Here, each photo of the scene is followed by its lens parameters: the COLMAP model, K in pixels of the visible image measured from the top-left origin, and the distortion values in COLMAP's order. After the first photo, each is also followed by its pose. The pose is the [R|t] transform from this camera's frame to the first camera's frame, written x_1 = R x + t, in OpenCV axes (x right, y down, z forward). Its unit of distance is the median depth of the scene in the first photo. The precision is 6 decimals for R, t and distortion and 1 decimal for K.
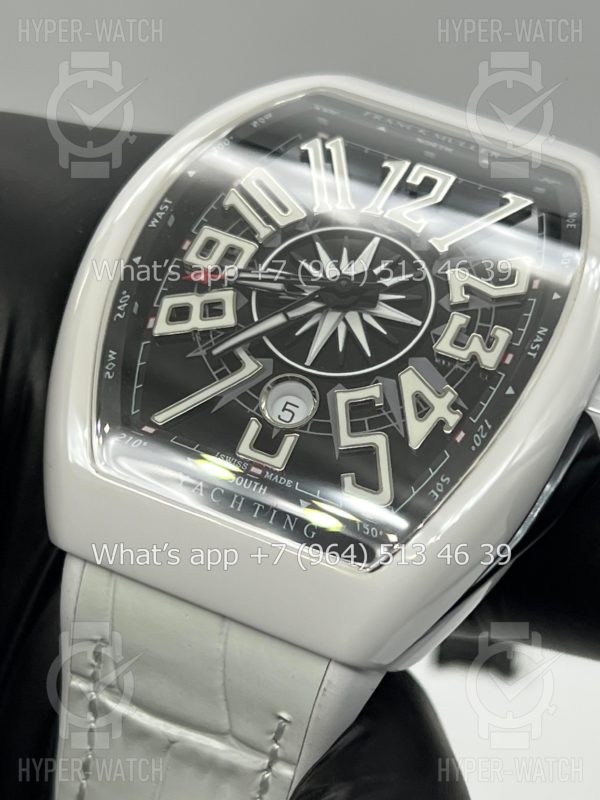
lens RADIAL K [[1889.2, 0, 300.0], [0, 1889.2, 400.0], [0, 0, 1]] dist [0.348610, -0.081383]
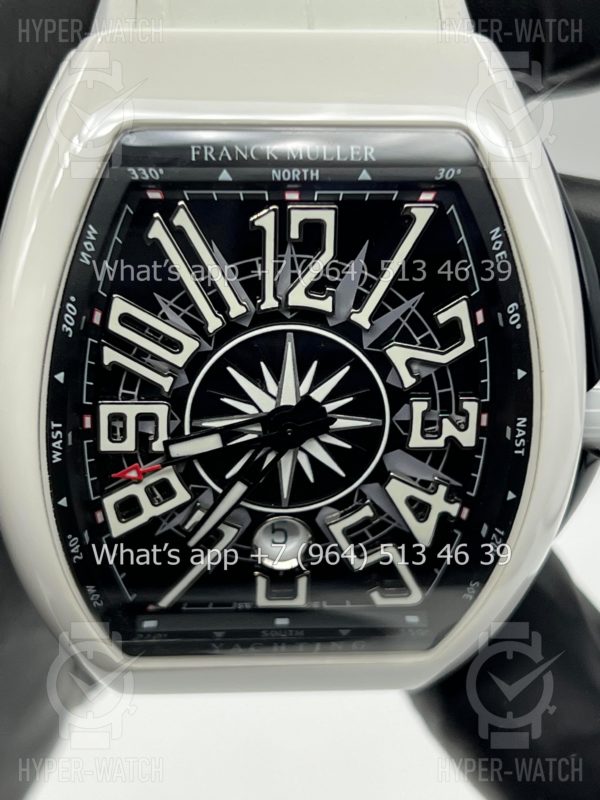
lens RADIAL K [[1889.2, 0, 300.0], [0, 1889.2, 400.0], [0, 0, 1]] dist [0.348610, -0.081383]
pose [[0.909899, -0.410566, -0.059330, 0.087351], [0.267248, 0.470773, 0.840804, -0.823858], [-0.317275, -0.780902, 0.538079, 0.538359]]
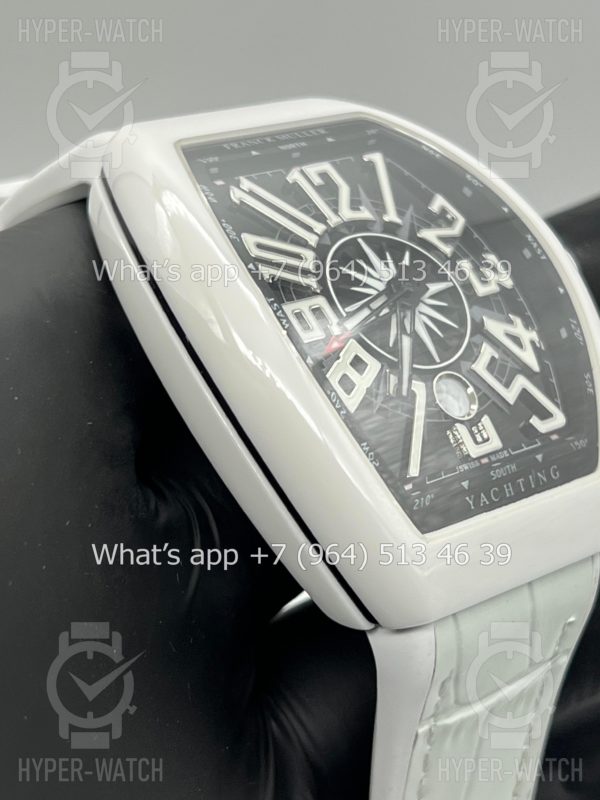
lens RADIAL K [[1905.6, 0, 315.7], [0, 1905.6, 389.0], [0, 0, 1]] dist [0.349003, -0.187558]
pose [[0.421564, -0.506771, 0.751975, -0.882189], [0.376605, 0.852209, 0.363193, -0.441444], [-0.824896, 0.130089, 0.550113, 0.442697]]
